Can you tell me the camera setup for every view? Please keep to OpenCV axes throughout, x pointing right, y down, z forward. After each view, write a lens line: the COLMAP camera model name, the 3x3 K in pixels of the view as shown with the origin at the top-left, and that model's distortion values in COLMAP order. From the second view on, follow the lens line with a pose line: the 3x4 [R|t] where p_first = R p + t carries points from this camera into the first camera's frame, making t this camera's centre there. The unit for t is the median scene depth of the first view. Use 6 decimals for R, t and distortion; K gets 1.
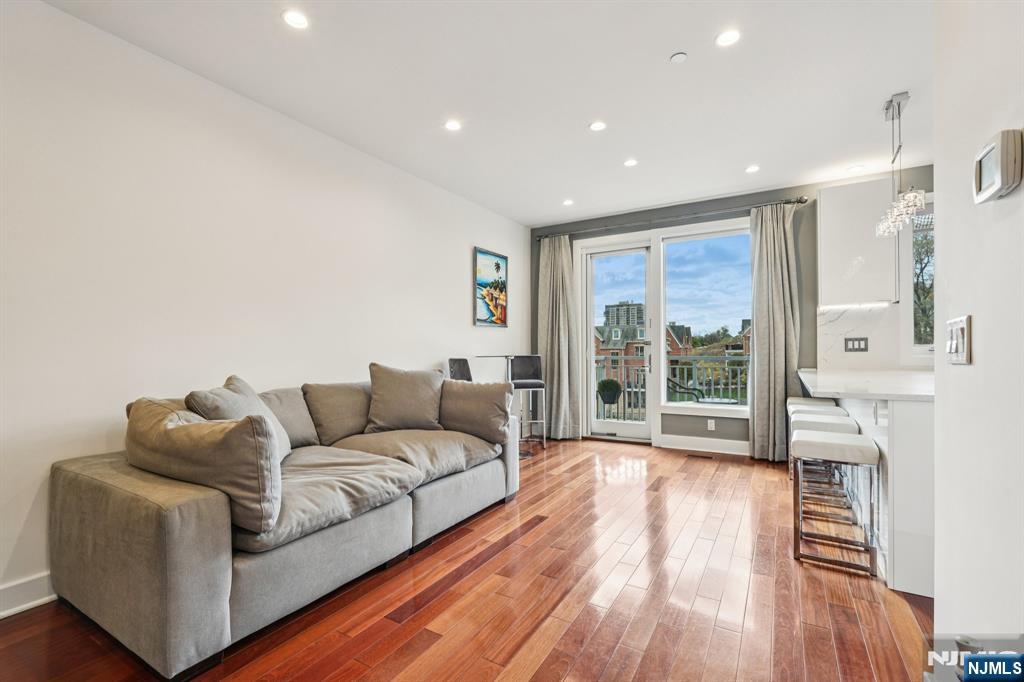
lens RADIAL K [[456.1, 0, 514.9], [0, 456.1, 347.6], [0, 0, 1]] dist [-0.004025, 0.000727]
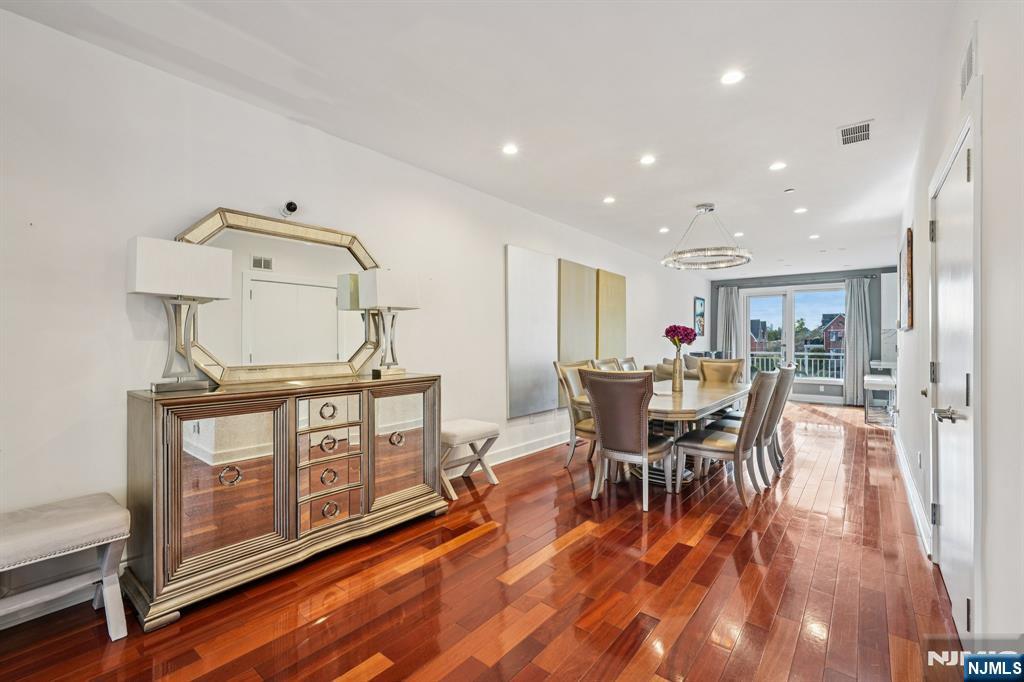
lens RADIAL K [[456.1, 0, 515.6], [0, 456.1, 338.4], [0, 0, 1]] dist [-0.004025, 0.000727]
pose [[0.991888, 0.009689, -0.126749, -0.626364], [-0.009892, 0.999951, -0.000978, -0.029678], [0.126733, 0.002224, 0.991934, -1.101338]]
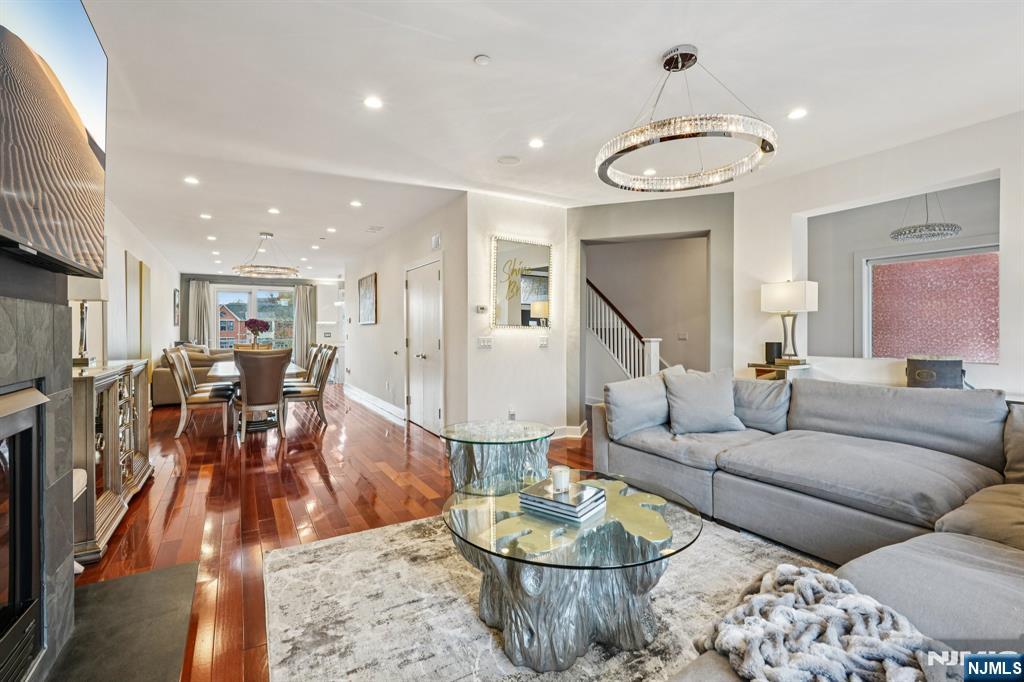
lens RADIAL K [[456.1, 0, 515.3], [0, 456.1, 335.7], [0, 0, 1]] dist [-0.004025, 0.000727]
pose [[0.473913, -0.003565, 0.880564, -1.214531], [-0.005270, 0.999962, 0.006884, -0.025872], [-0.880556, -0.007903, 0.473877, -1.402304]]
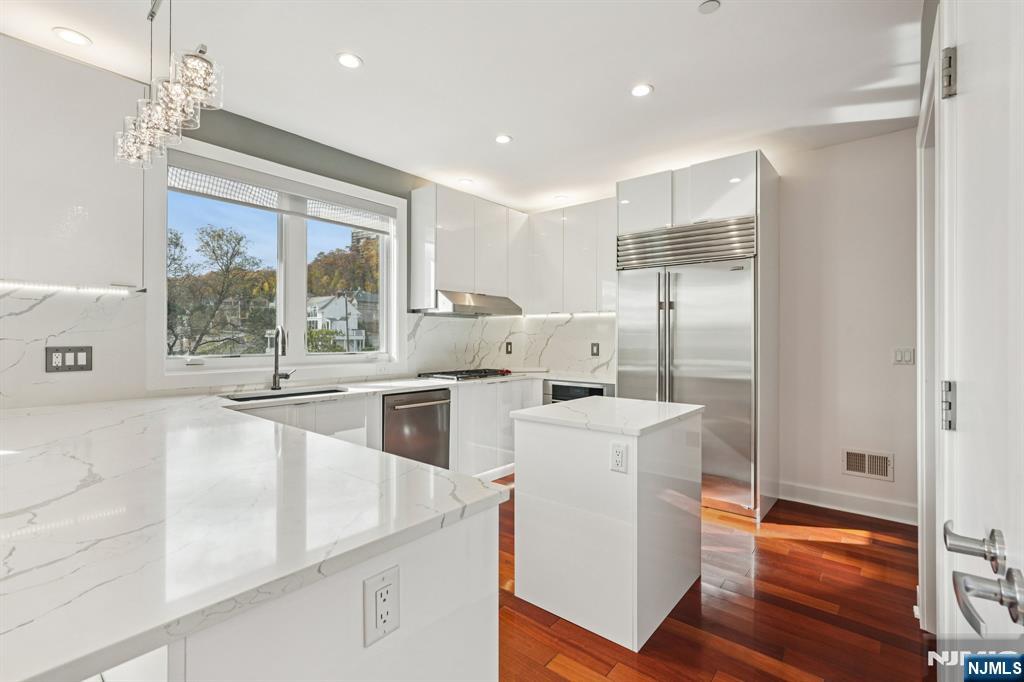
lens RADIAL K [[456.1, 0, 516.8], [0, 456.1, 335.4], [0, 0, 1]] dist [-0.004025, 0.000727]
pose [[0.145170, 0.009834, 0.989358, 0.252521], [-0.009143, 0.999921, -0.008598, -0.031505], [-0.989364, -0.007798, 0.145248, 0.342404]]
